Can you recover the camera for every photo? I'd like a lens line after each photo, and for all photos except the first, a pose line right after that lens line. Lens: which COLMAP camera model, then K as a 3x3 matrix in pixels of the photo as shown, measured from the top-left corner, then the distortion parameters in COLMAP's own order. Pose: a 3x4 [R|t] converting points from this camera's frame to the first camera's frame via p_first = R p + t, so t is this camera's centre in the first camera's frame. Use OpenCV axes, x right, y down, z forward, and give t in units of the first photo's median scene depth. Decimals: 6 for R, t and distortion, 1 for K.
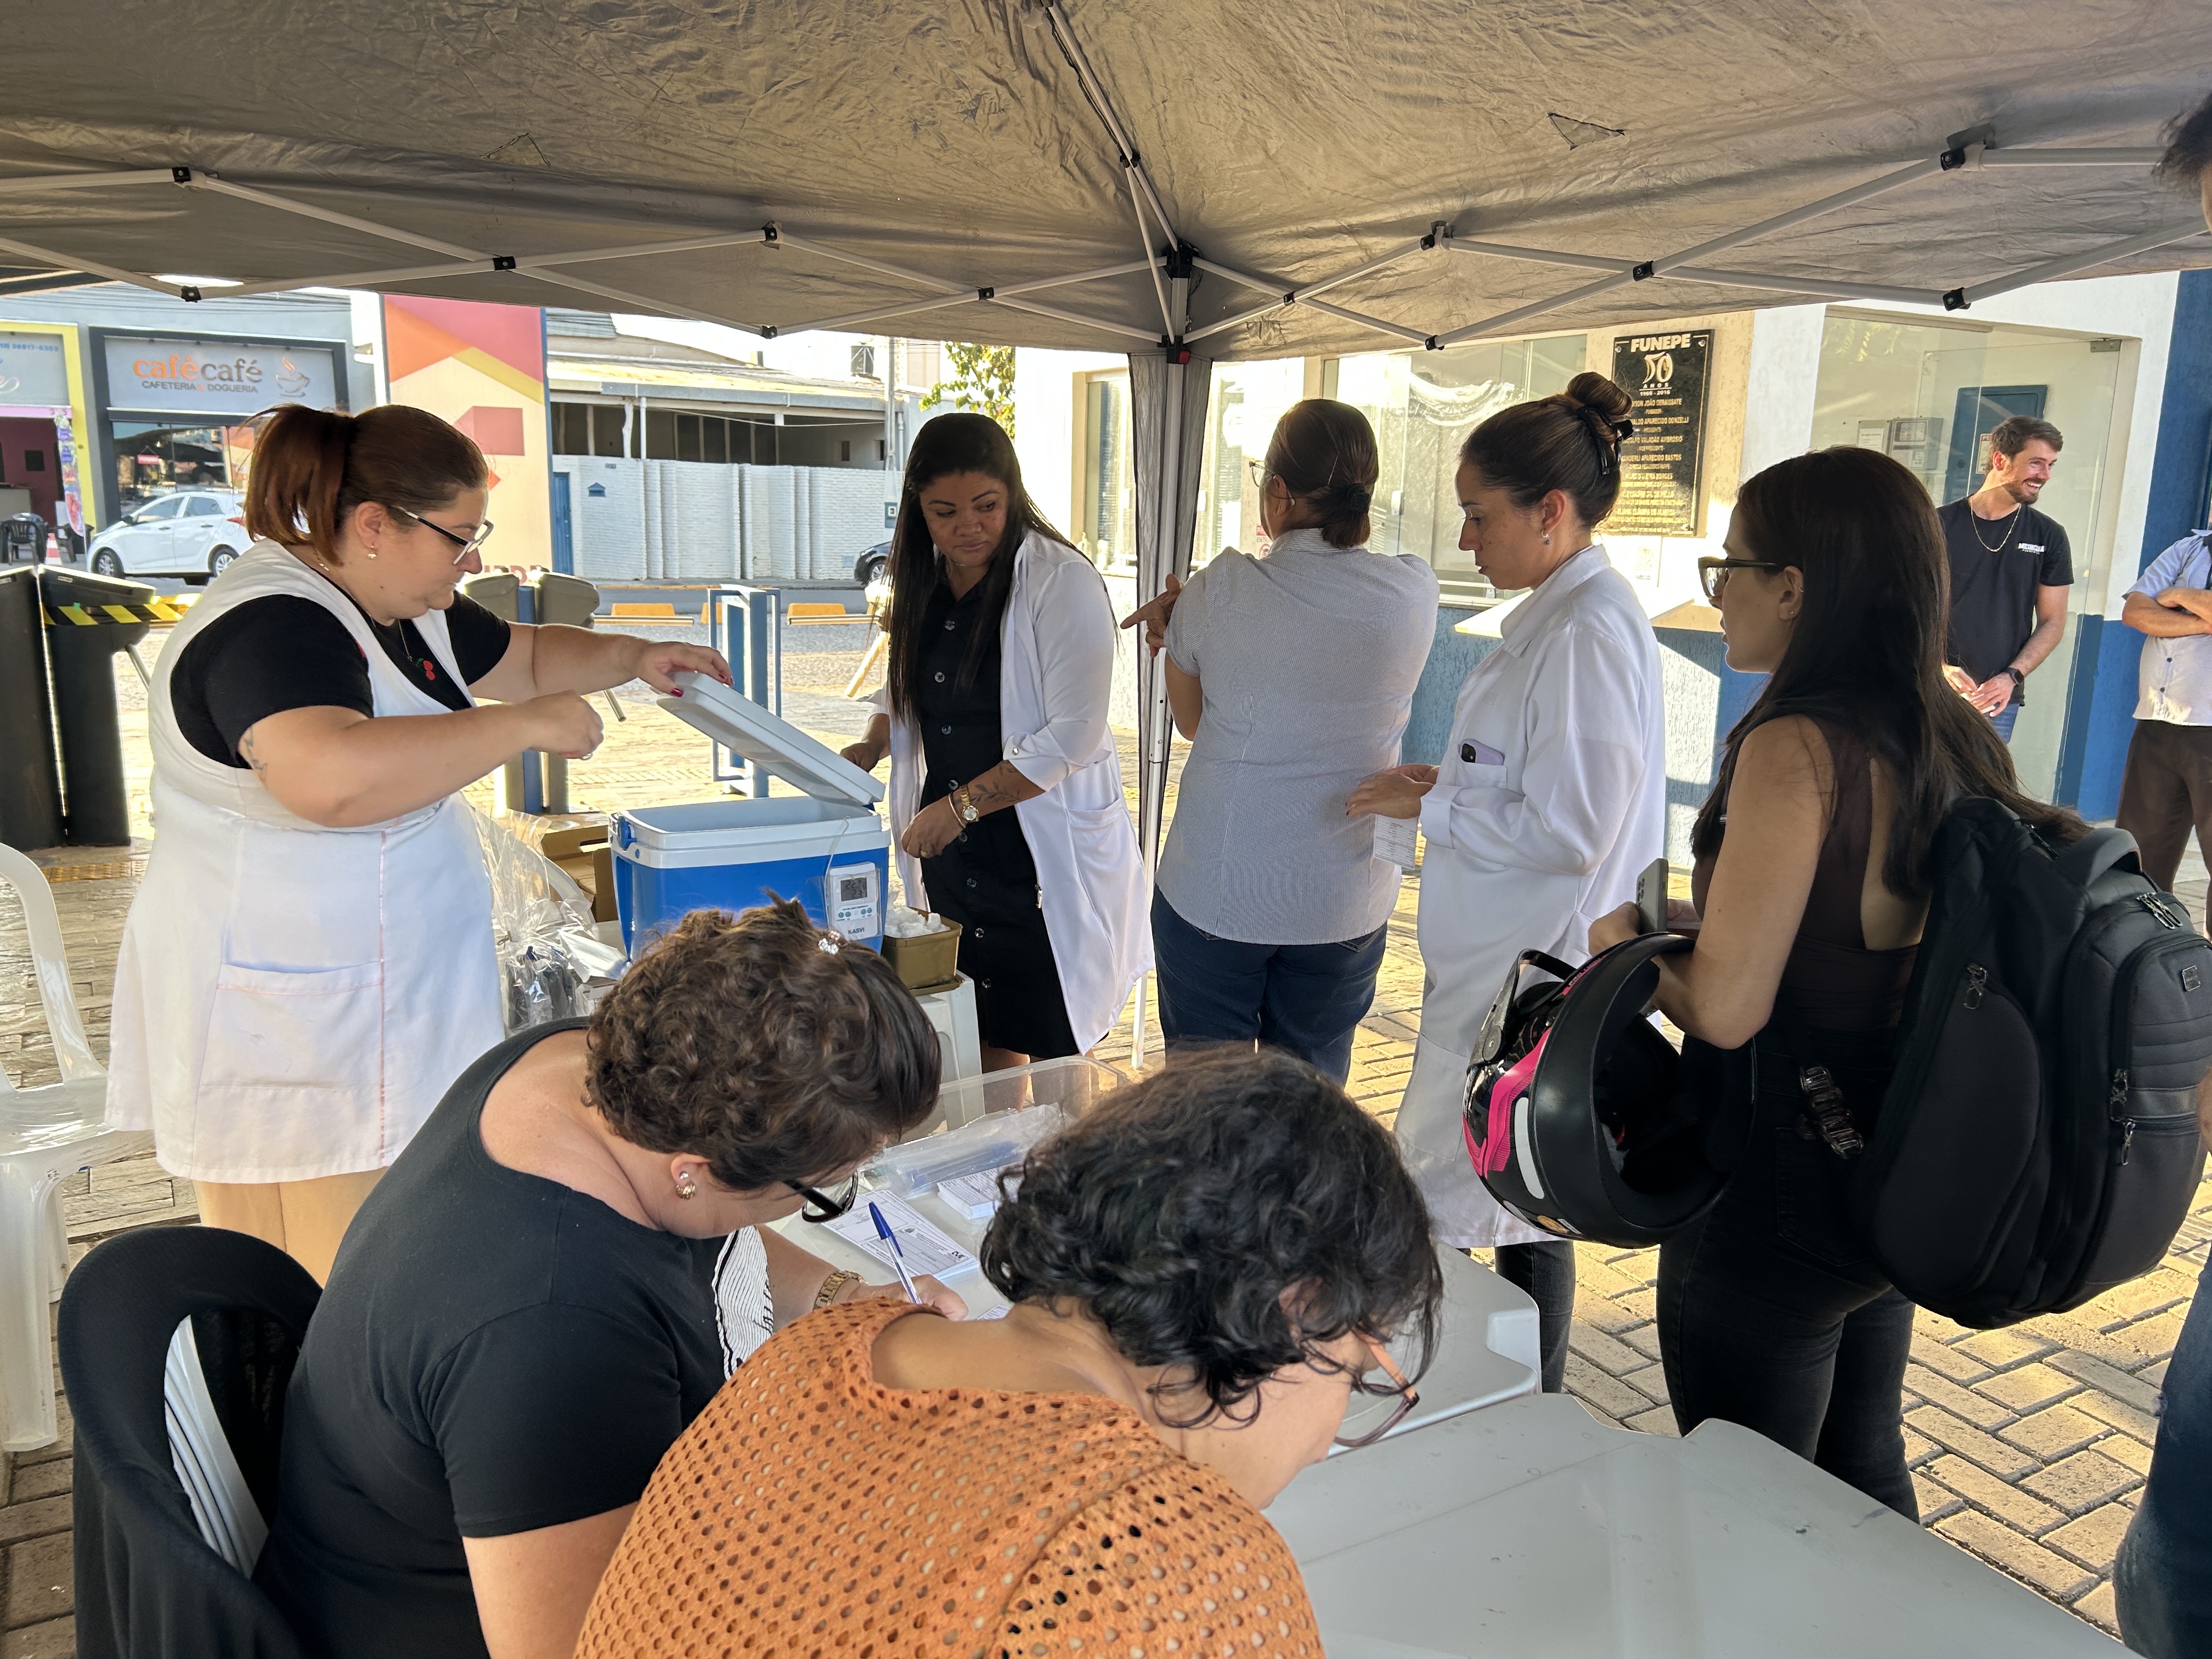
lens RADIAL K [[1664.2, 0, 1110.9], [0, 1664.2, 837.6], [0, 0, 1]] dist [0.036804, -0.039671]
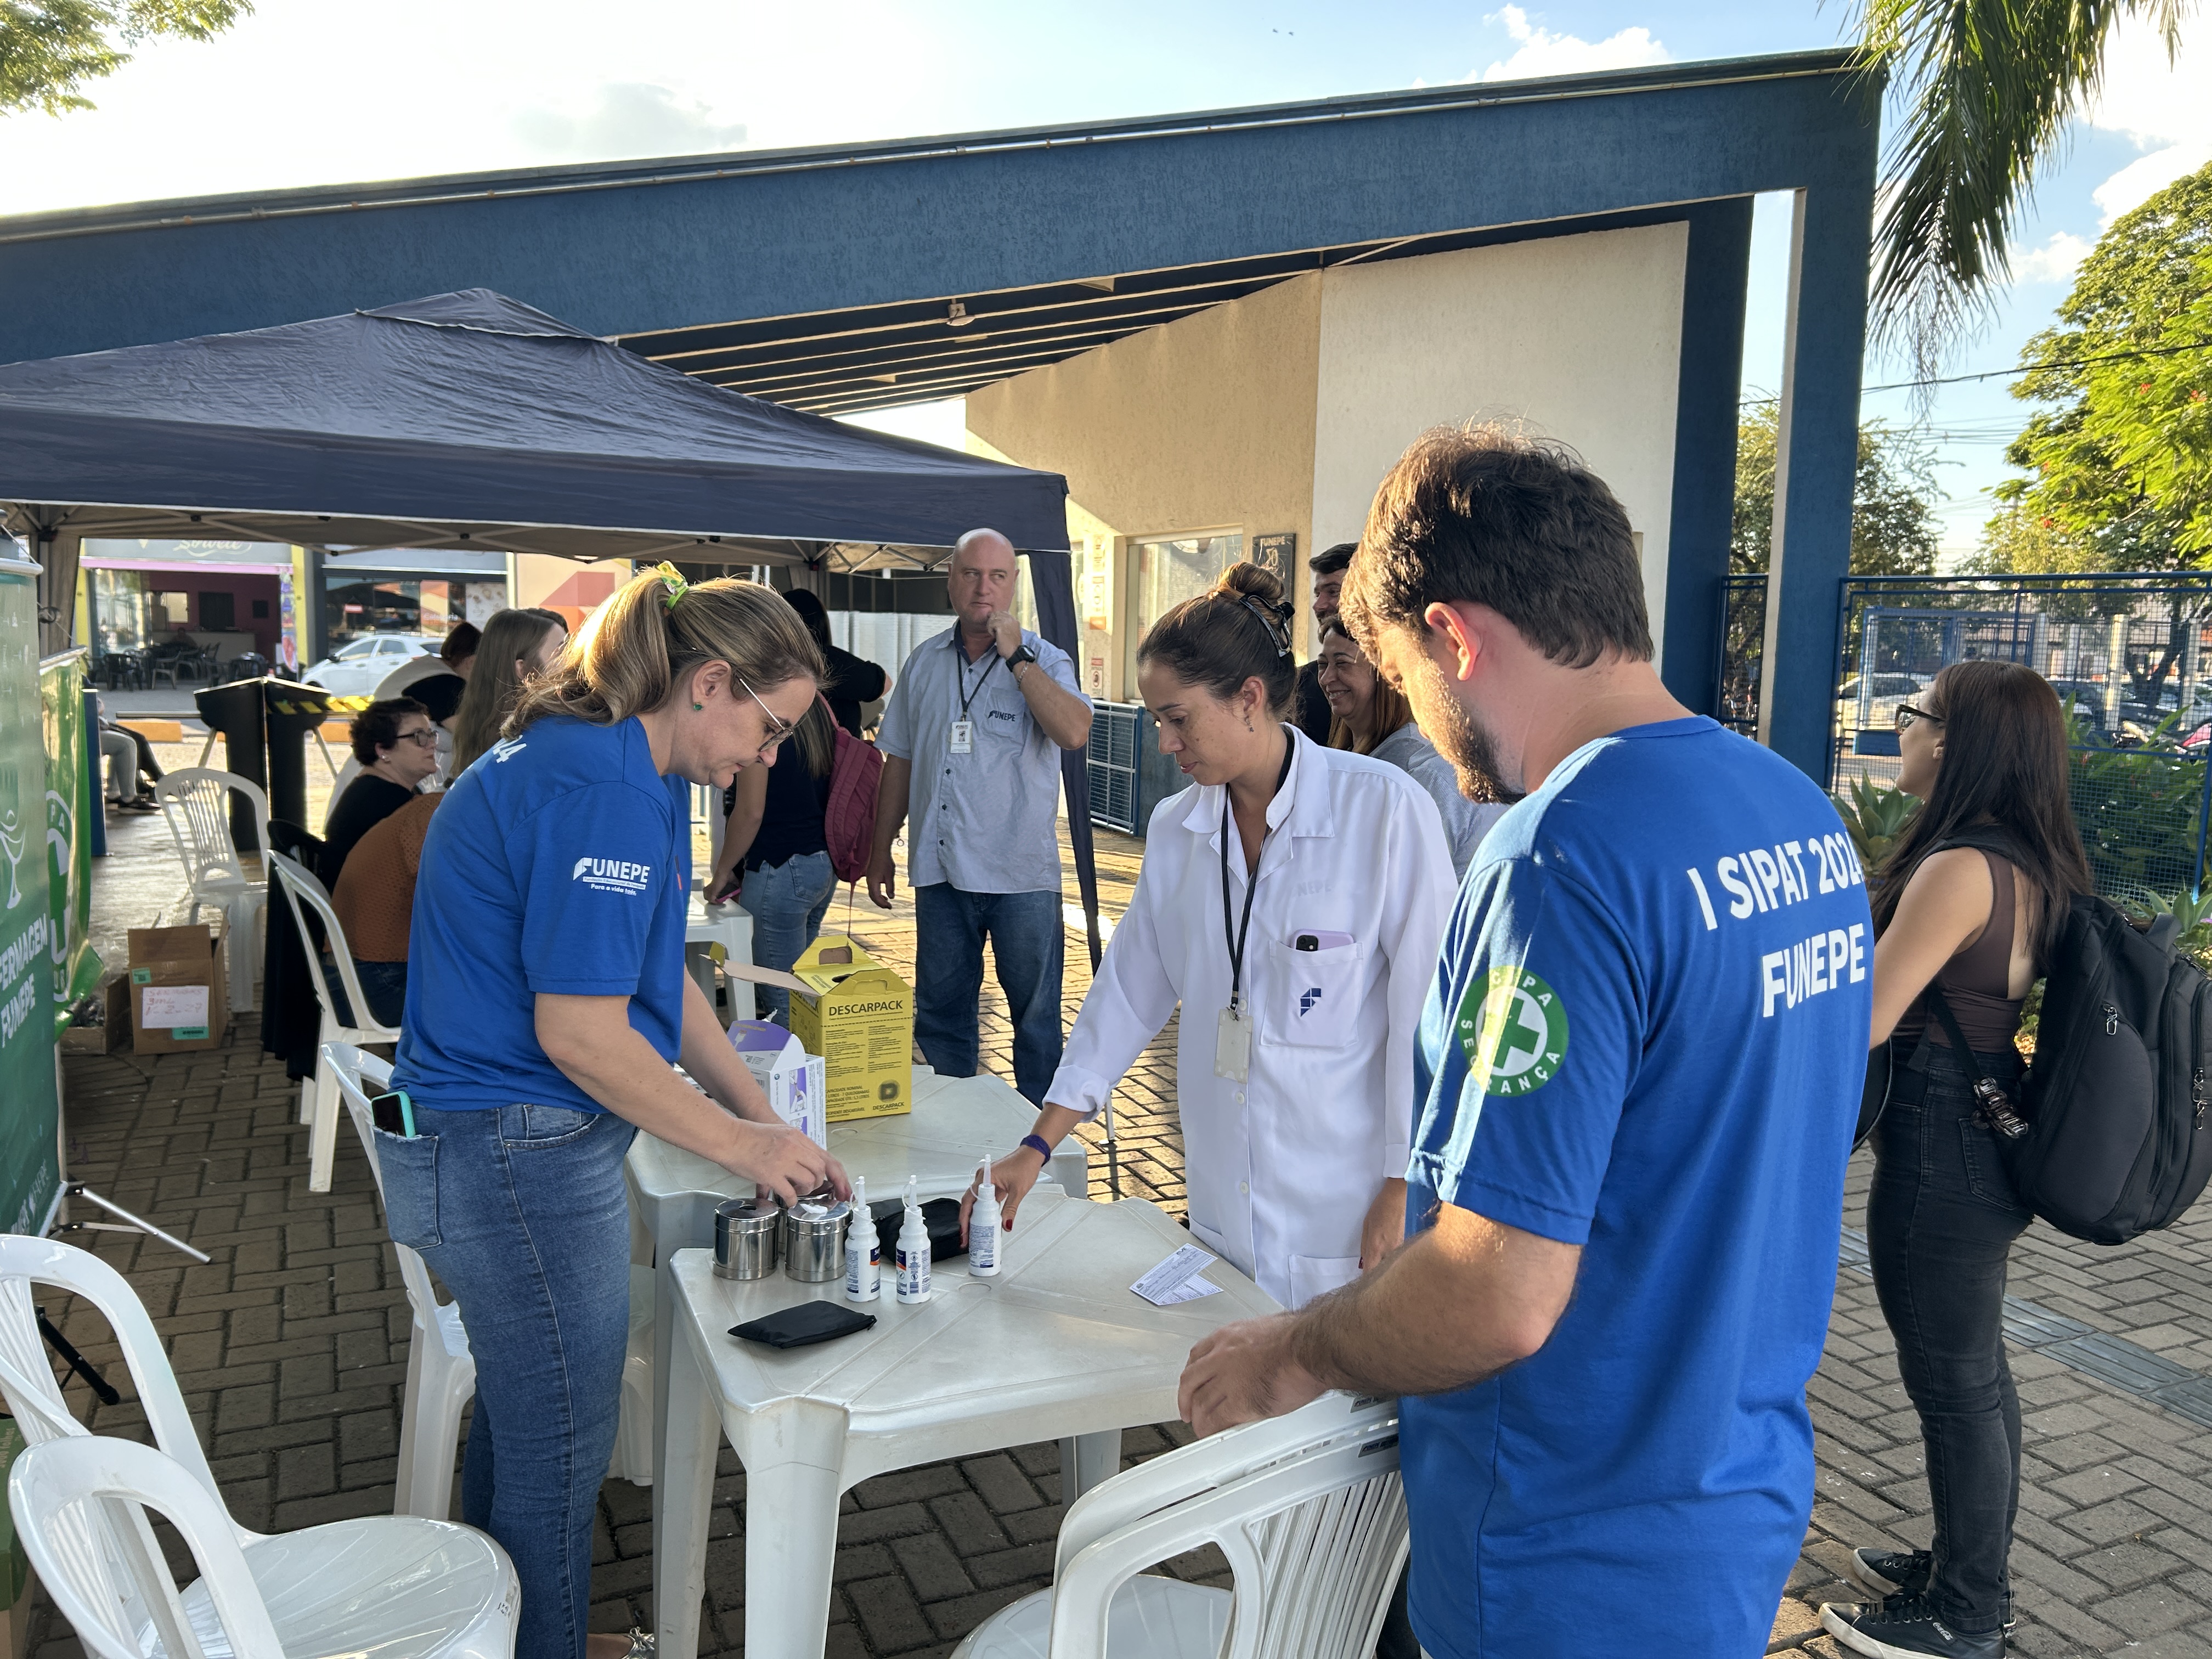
lens RADIAL K [[1664.2, 0, 1139.2], [0, 1664.2, 832.8], [0, 0, 1]] dist [0.036804, -0.039671]
pose [[0.996887, 0.010393, -0.078150, 0.081220], [-0.017172, 0.996097, -0.086575, 0.027604], [0.076945, 0.087647, 0.993175, -0.129484]]
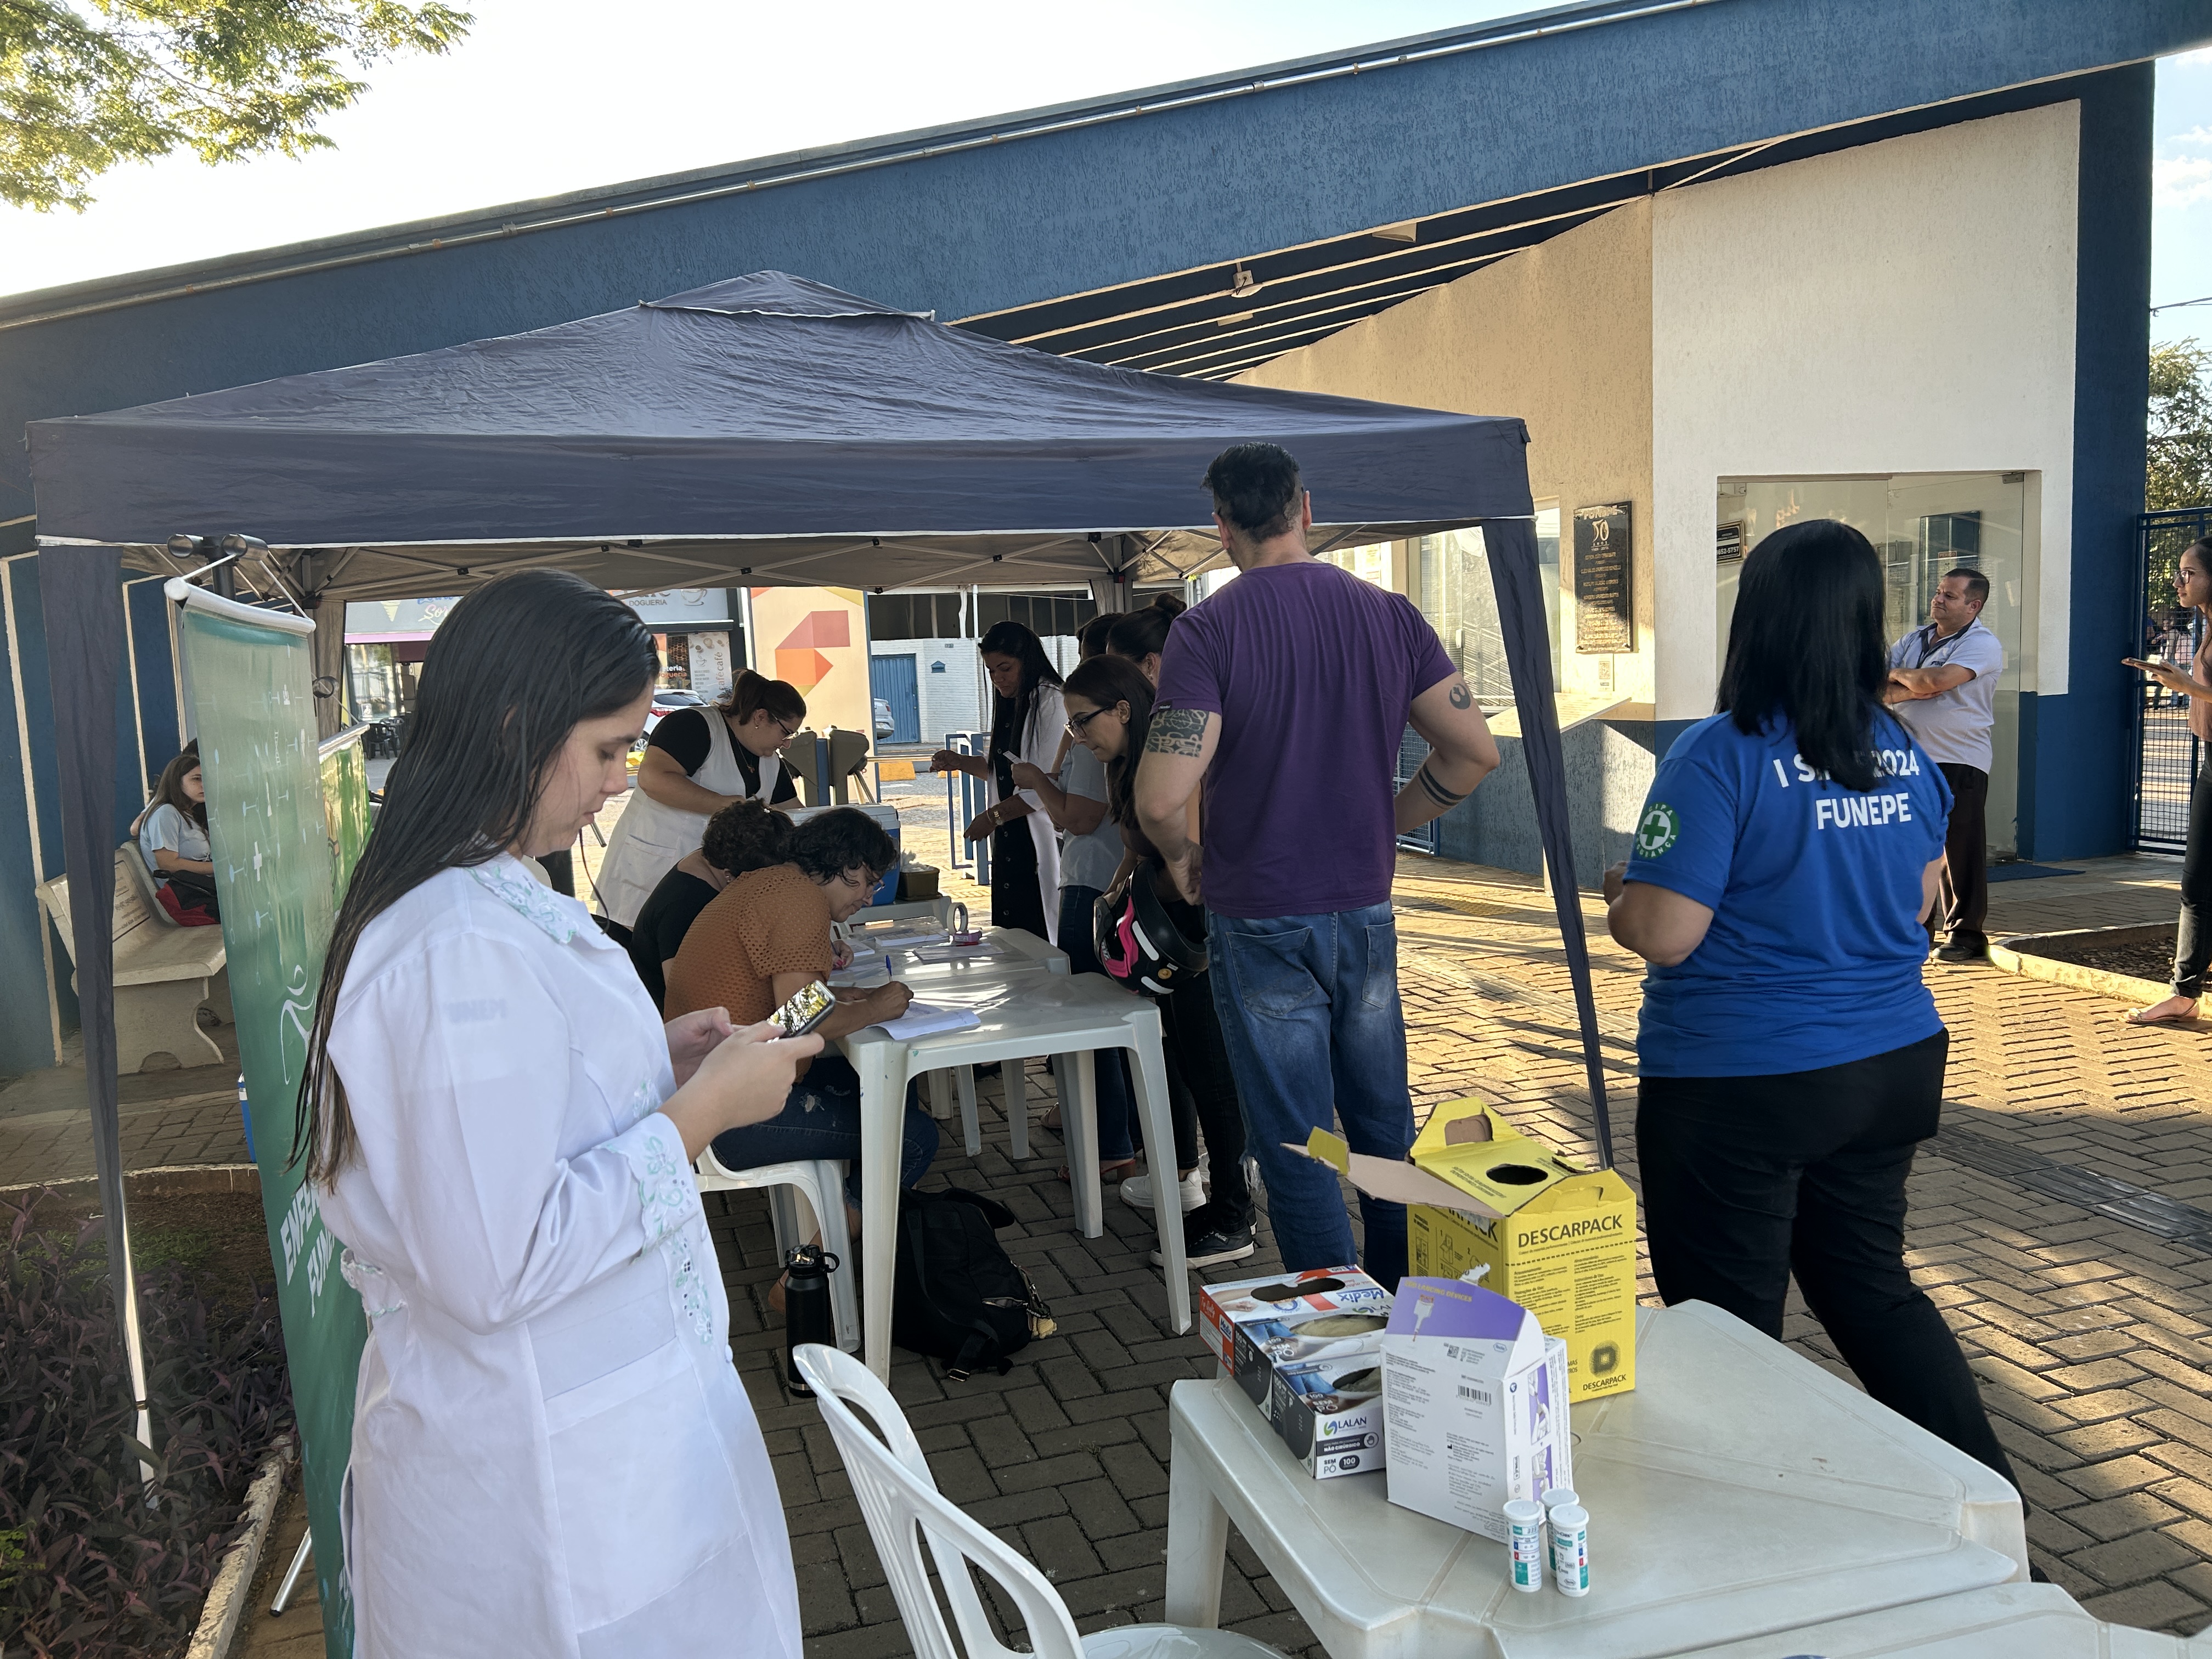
lens RADIAL K [[1664.2, 0, 1102.2], [0, 1664.2, 847.5], [0, 0, 1]] dist [0.036804, -0.039671]
pose [[0.975640, -0.040387, -0.215628, 0.053637], [0.022259, 0.996060, -0.085847, 0.020308], [0.218245, 0.078956, 0.972695, -0.095375]]
